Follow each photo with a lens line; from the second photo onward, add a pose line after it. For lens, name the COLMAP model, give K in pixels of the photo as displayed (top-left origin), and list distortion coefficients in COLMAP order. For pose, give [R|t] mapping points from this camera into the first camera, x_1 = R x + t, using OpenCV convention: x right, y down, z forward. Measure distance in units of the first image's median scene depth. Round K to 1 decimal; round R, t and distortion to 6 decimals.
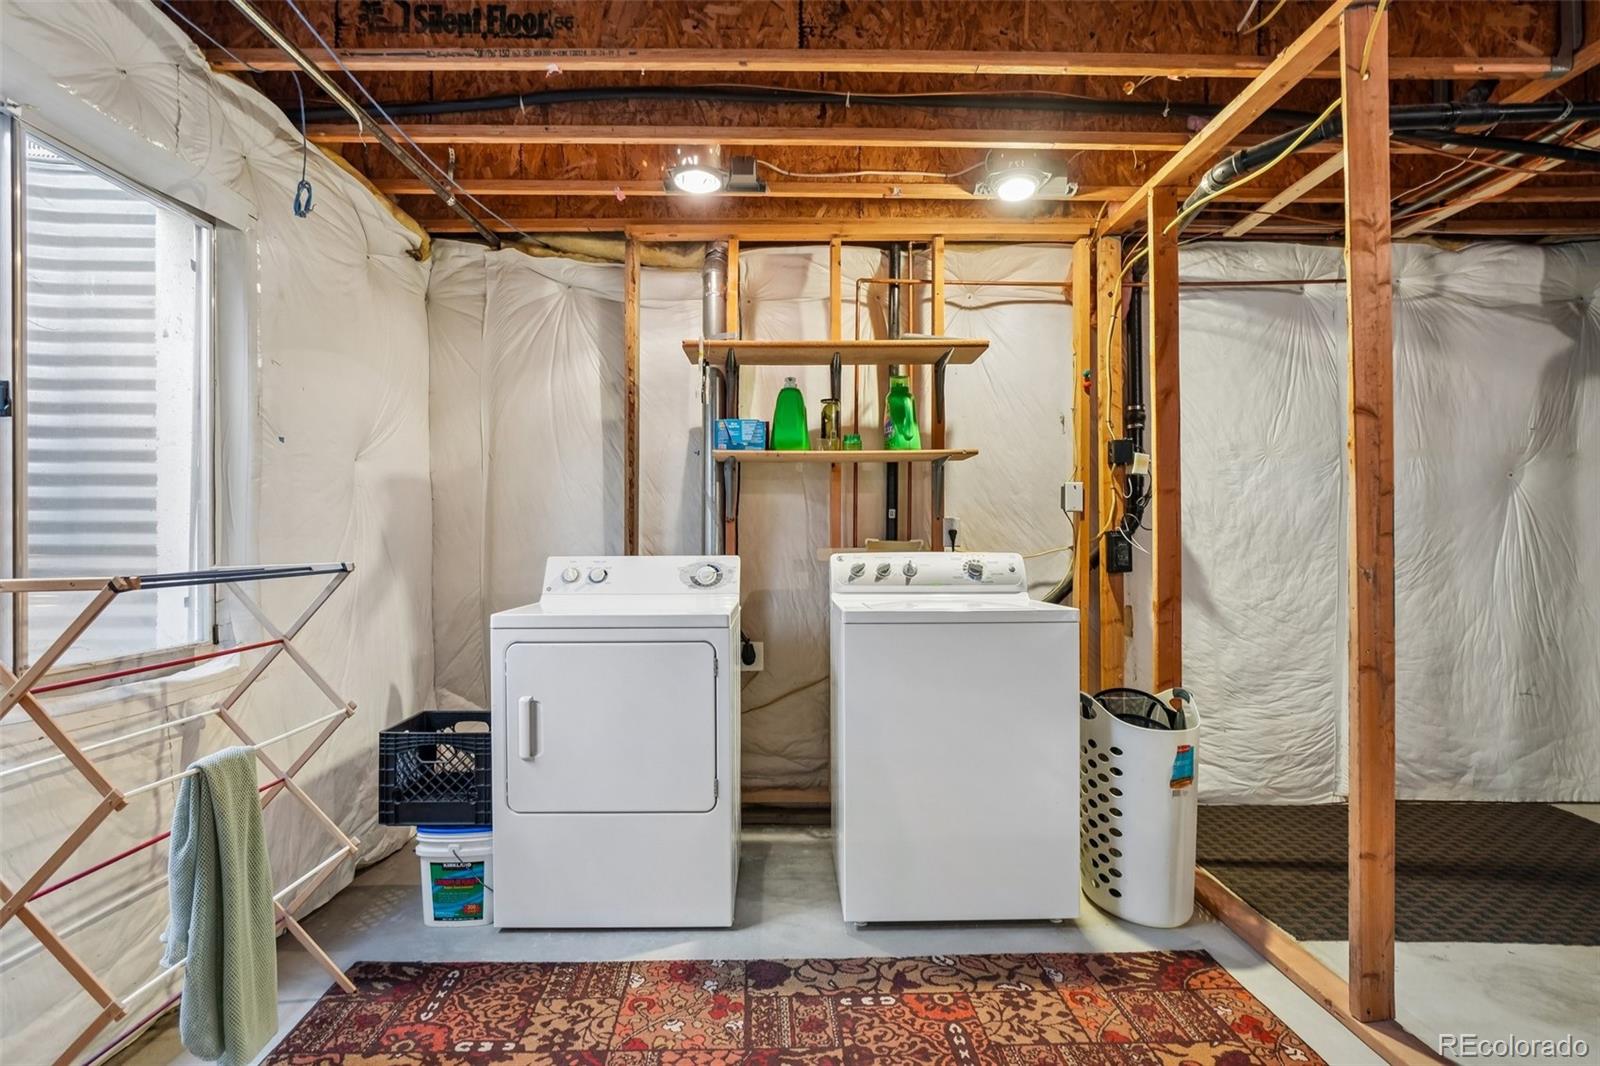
lens RADIAL K [[828.4, 0, 798.2], [0, 828.4, 531.6], [0, 0, 1]] dist [-0.005464, -0.001608]
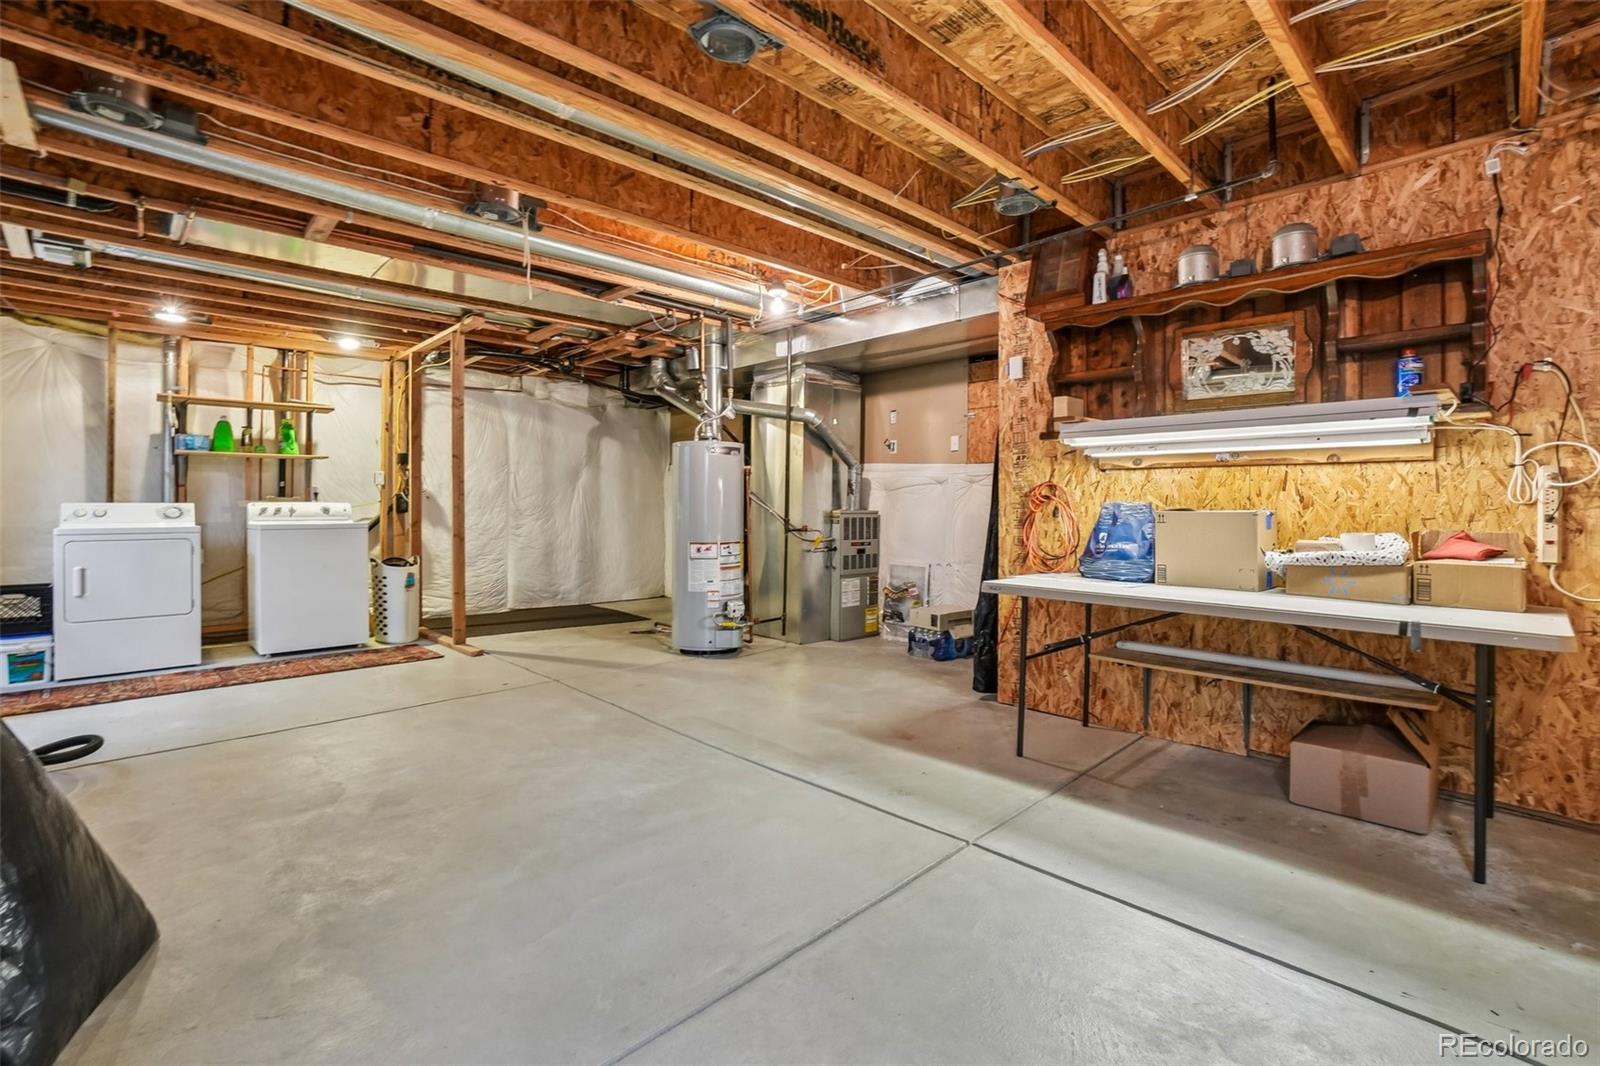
lens RADIAL K [[714.0, 0, 778.2], [0, 714.0, 503.4], [0, 0, 1]] dist [-0.037717, 0.008673]
pose [[0.742406, 0.005305, 0.669930, -0.137059], [-0.006722, 0.999977, -0.000469, 0.018645], [-0.669917, -0.004155, 0.742424, -1.096675]]
